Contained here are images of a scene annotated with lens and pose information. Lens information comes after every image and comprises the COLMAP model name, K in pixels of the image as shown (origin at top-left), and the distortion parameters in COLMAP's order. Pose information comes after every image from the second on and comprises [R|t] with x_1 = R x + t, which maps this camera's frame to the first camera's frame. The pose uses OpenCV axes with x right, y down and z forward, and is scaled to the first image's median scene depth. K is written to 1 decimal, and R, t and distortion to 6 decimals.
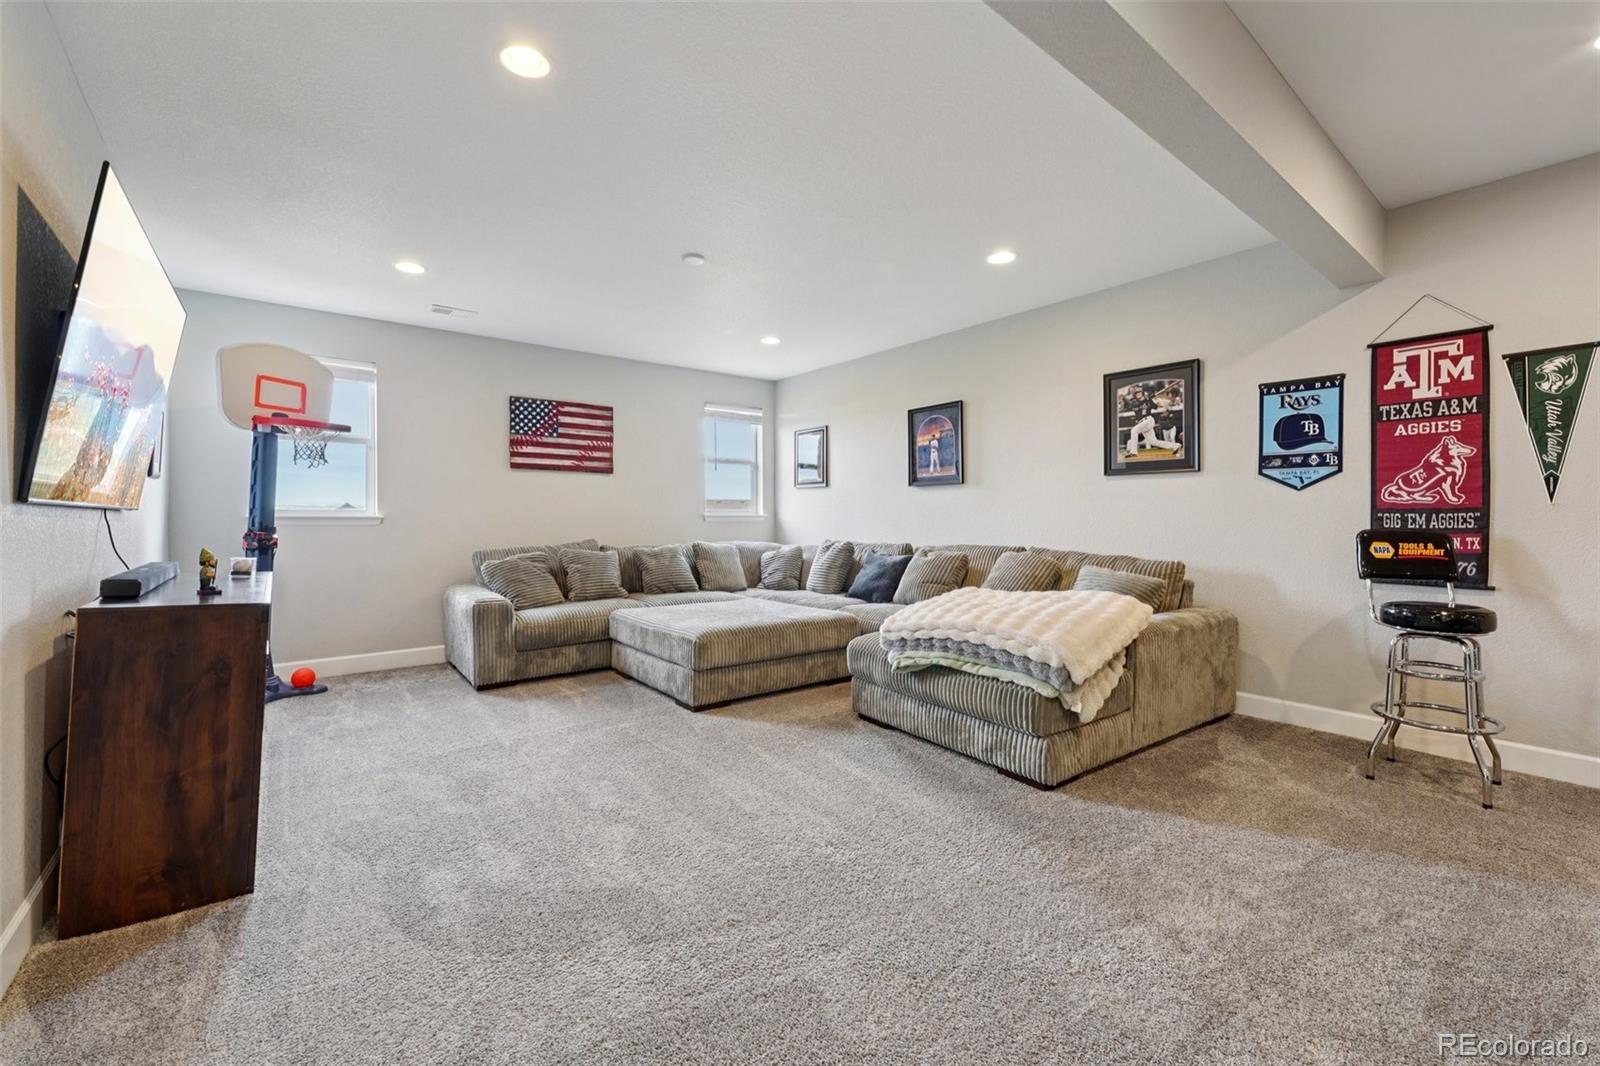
lens RADIAL K [[658.3, 0, 781.1], [0, 658.3, 517.9], [0, 0, 1]] dist [-0.011204, 0.003011]
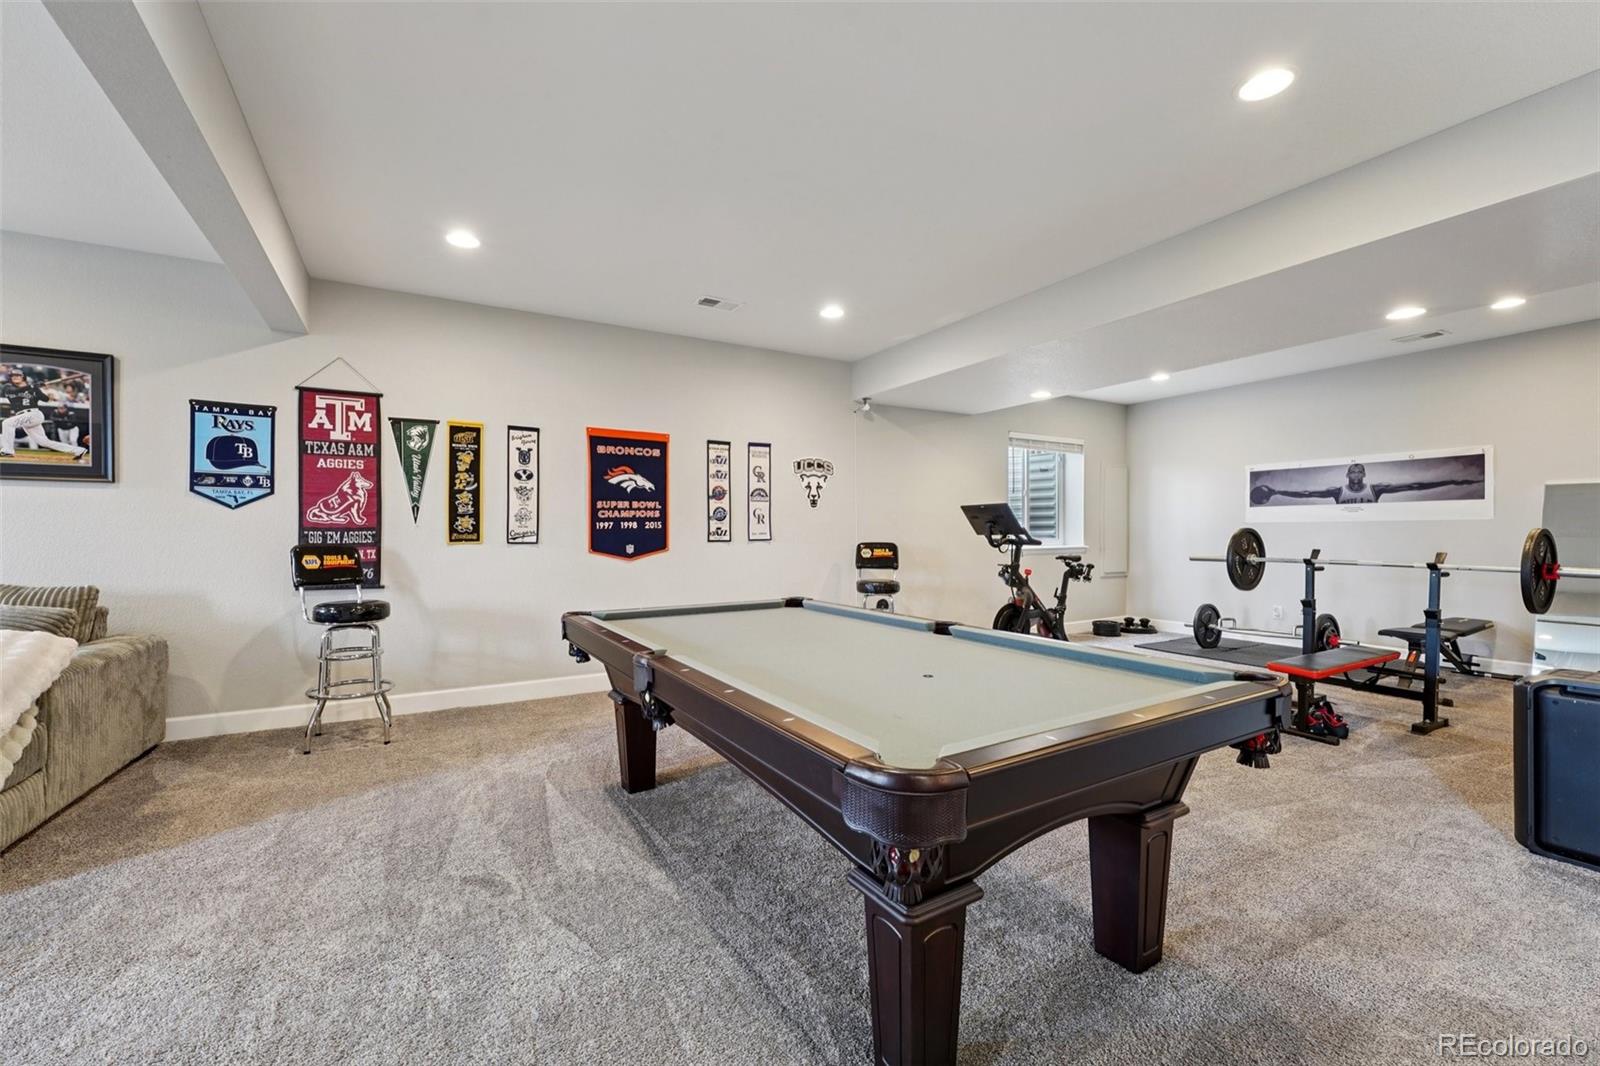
lens RADIAL K [[658.3, 0, 810.3], [0, 658.3, 539.0], [0, 0, 1]] dist [-0.011204, 0.003011]
pose [[0.118533, -0.007555, 0.992921, -0.161672], [0.000569, 0.999971, 0.007540, -0.001436], [-0.992950, -0.000329, 0.118534, -0.050691]]
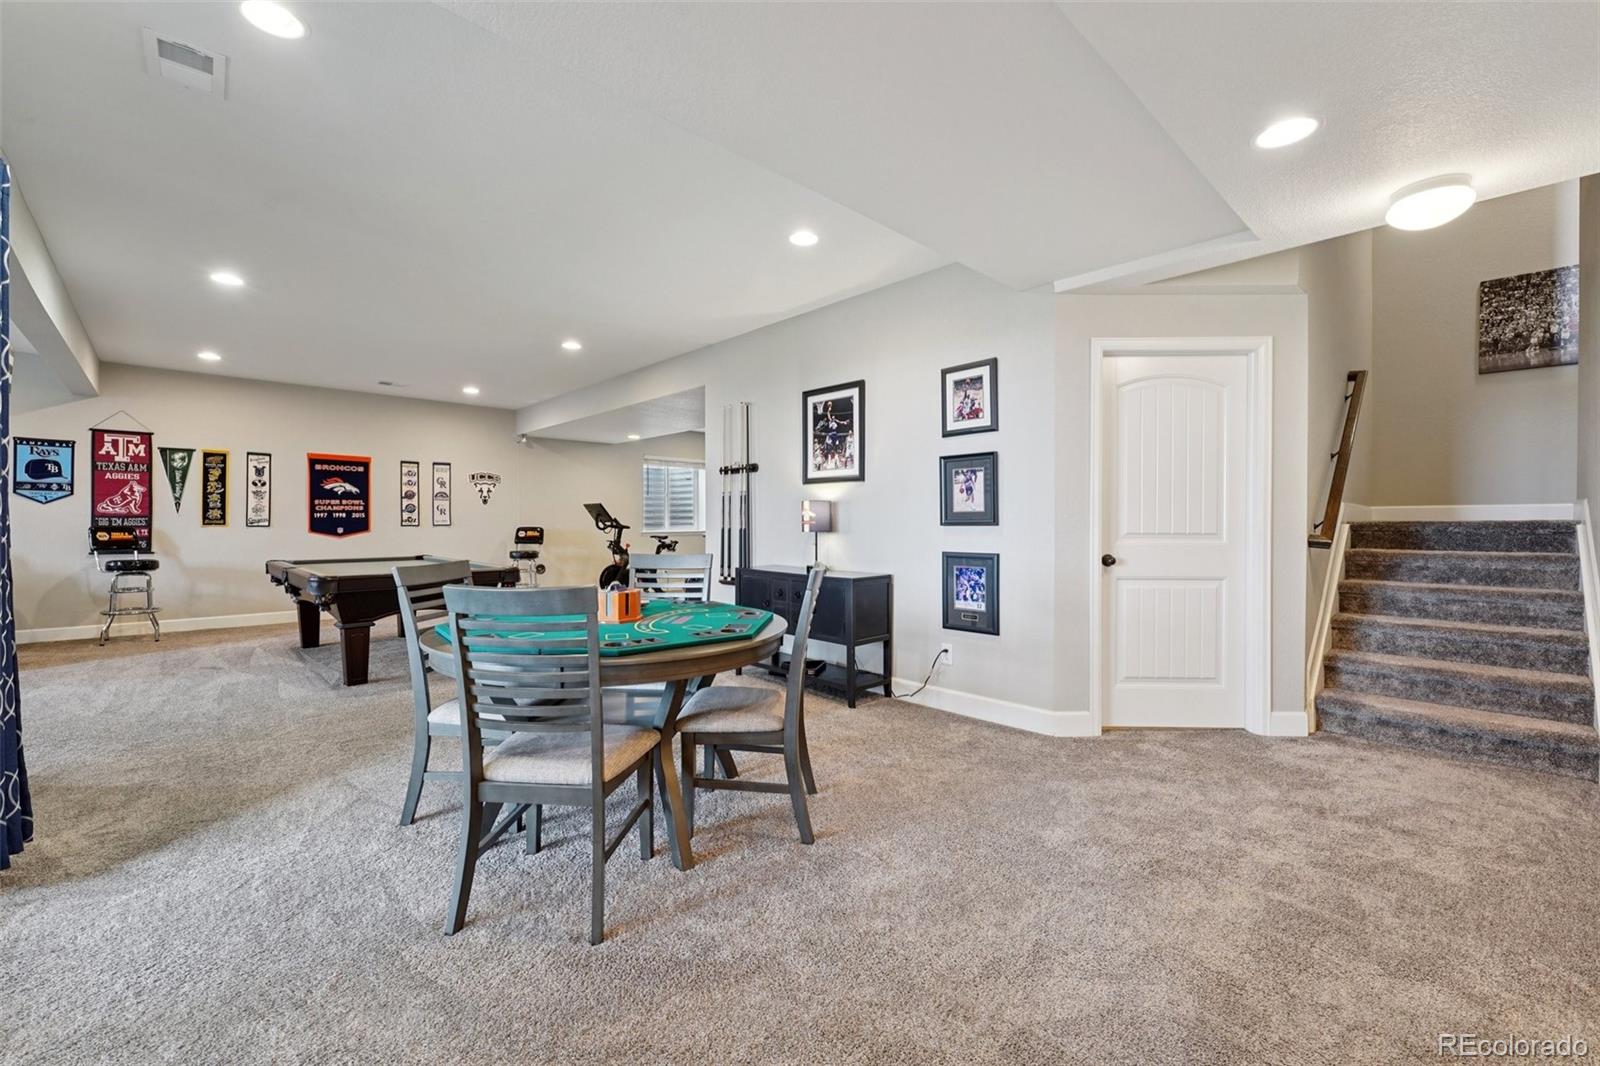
lens RADIAL K [[658.3, 0, 817.4], [0, 658.3, 527.3], [0, 0, 1]] dist [-0.011204, 0.003011]
pose [[-0.114342, -0.004876, 0.993429, -1.302013], [-0.003135, 0.999985, 0.004547, 0.005900], [-0.993437, -0.002594, -0.114355, -0.936770]]
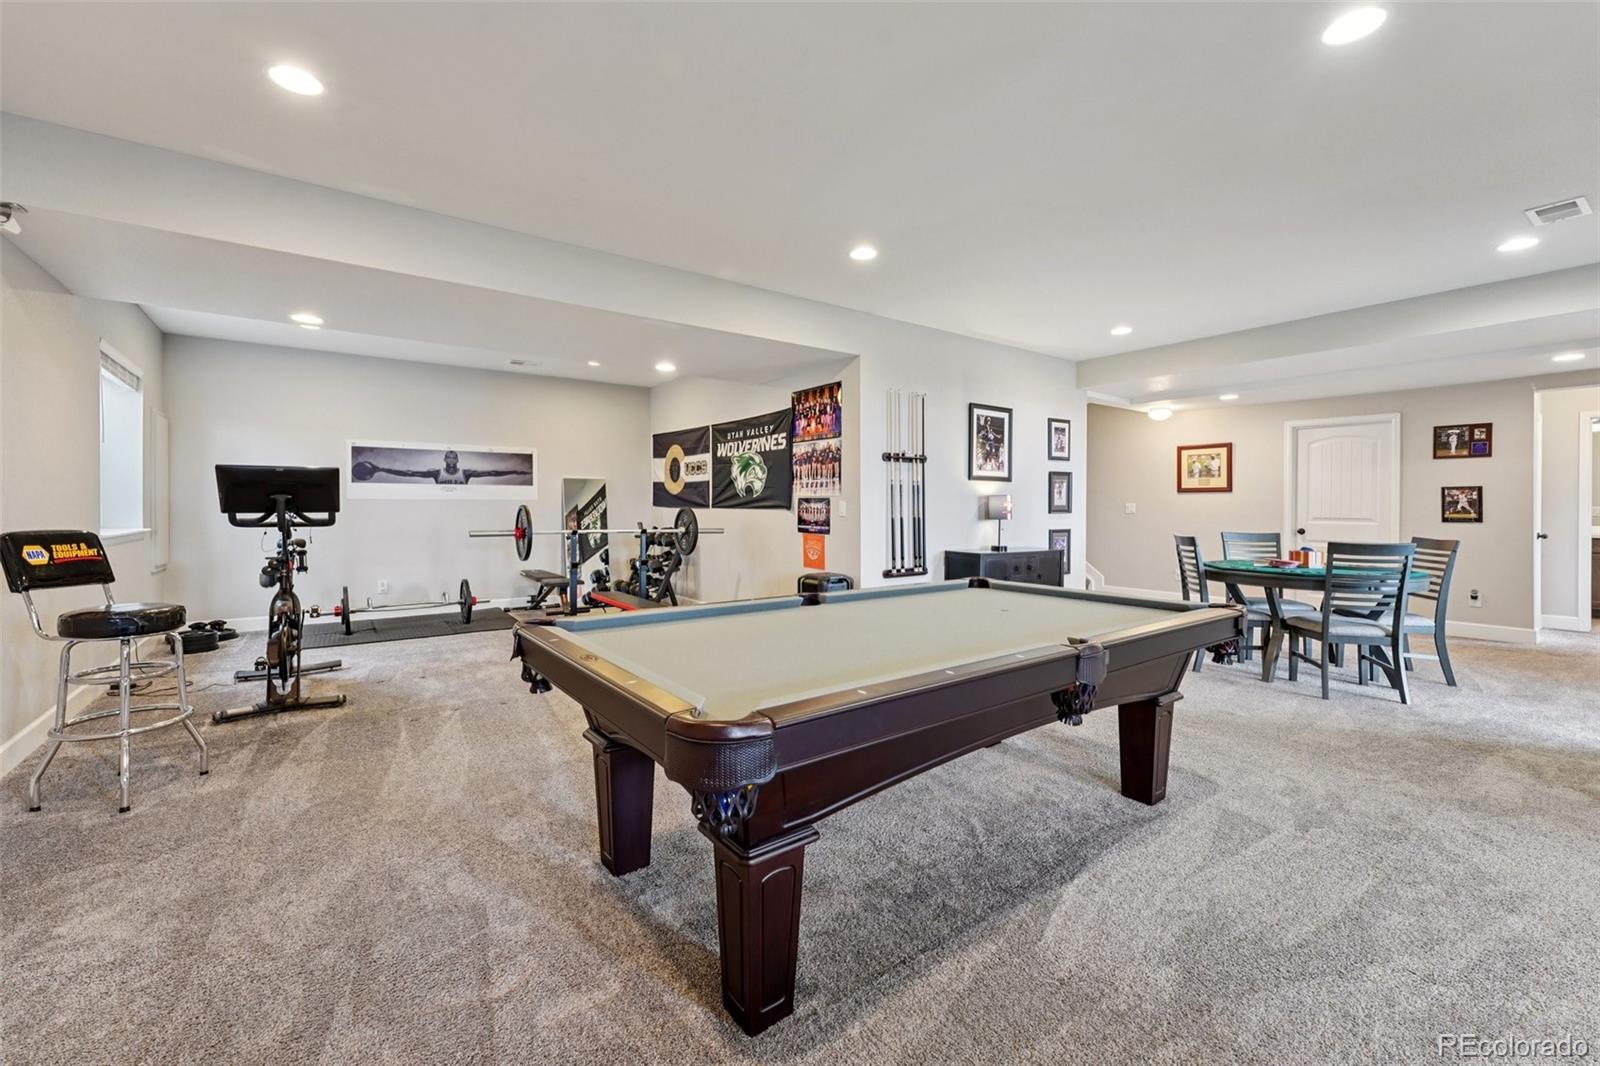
lens RADIAL K [[658.3, 0, 770.8], [0, 658.3, 511.4], [0, 0, 1]] dist [-0.011204, 0.003011]
pose [[-0.999179, -0.000729, 0.040500, 0.729803], [-0.000548, 0.999990, 0.004465, -0.007625], [-0.040503, 0.004439, -0.999170, 0.791589]]
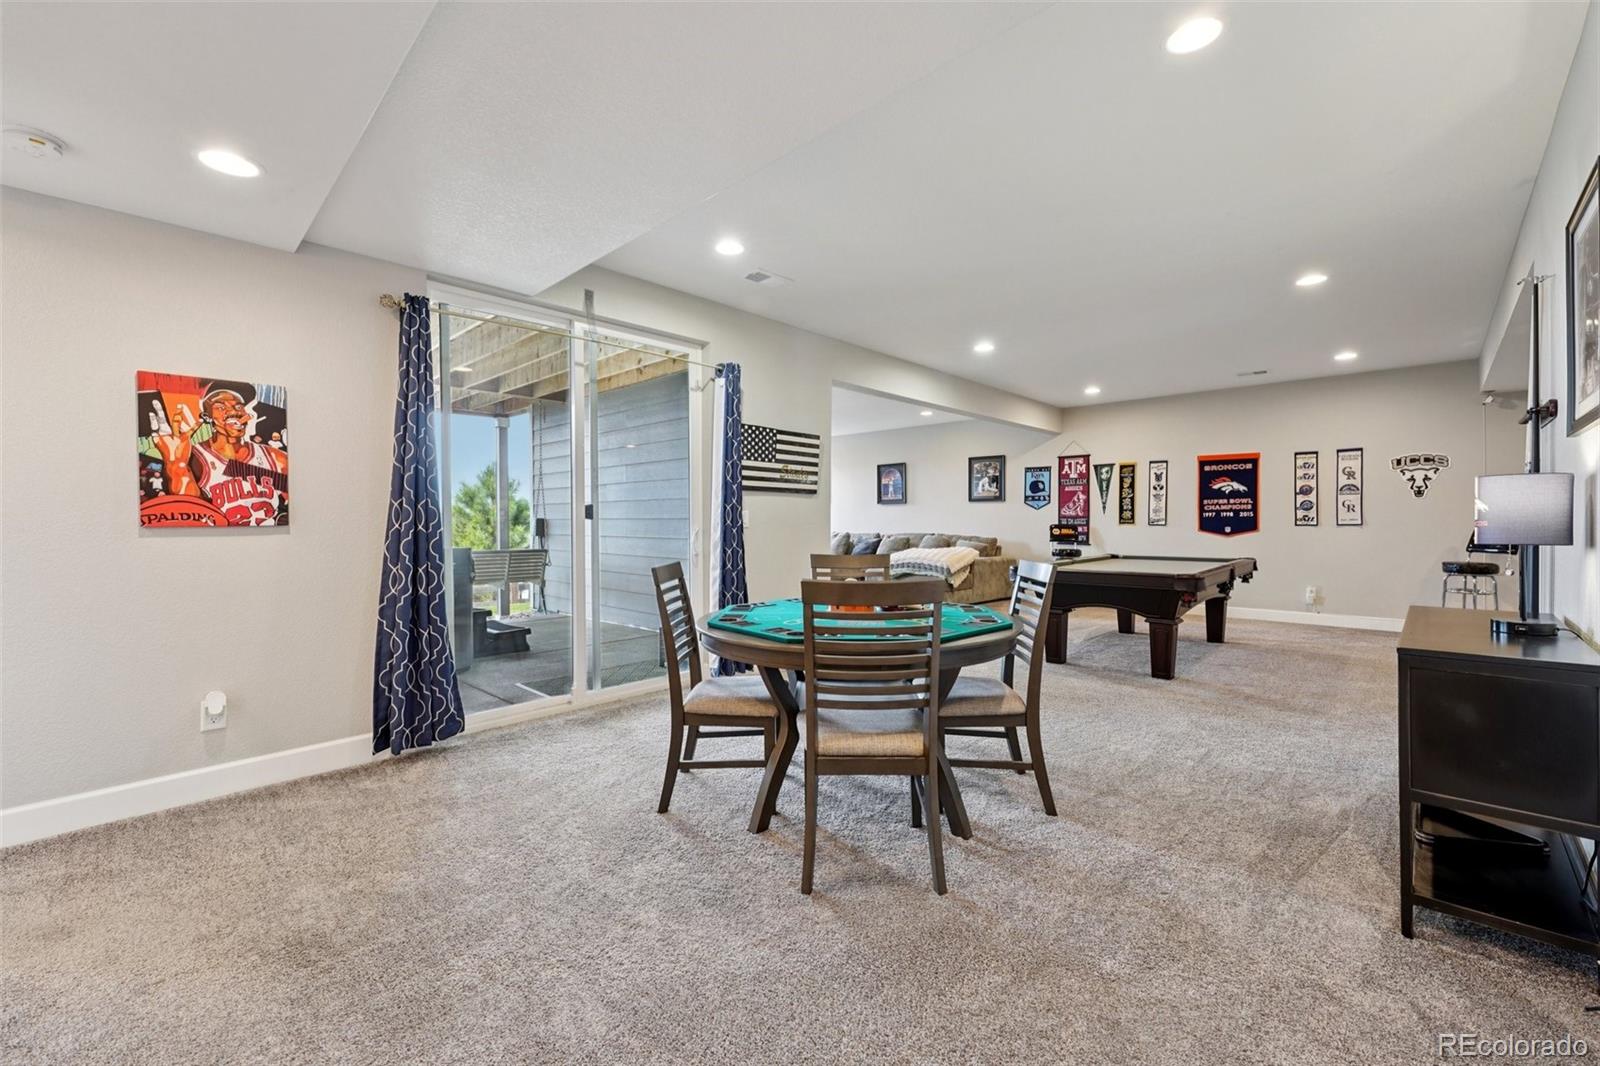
lens RADIAL K [[658.3, 0, 769.3], [0, 658.3, 522.9], [0, 0, 1]] dist [-0.011204, 0.003011]
pose [[0.993420, -0.000094, 0.114529, -0.647333], [-0.000431, 0.999989, 0.004563, -0.000992], [-0.114528, -0.004583, 0.993409, -1.685312]]
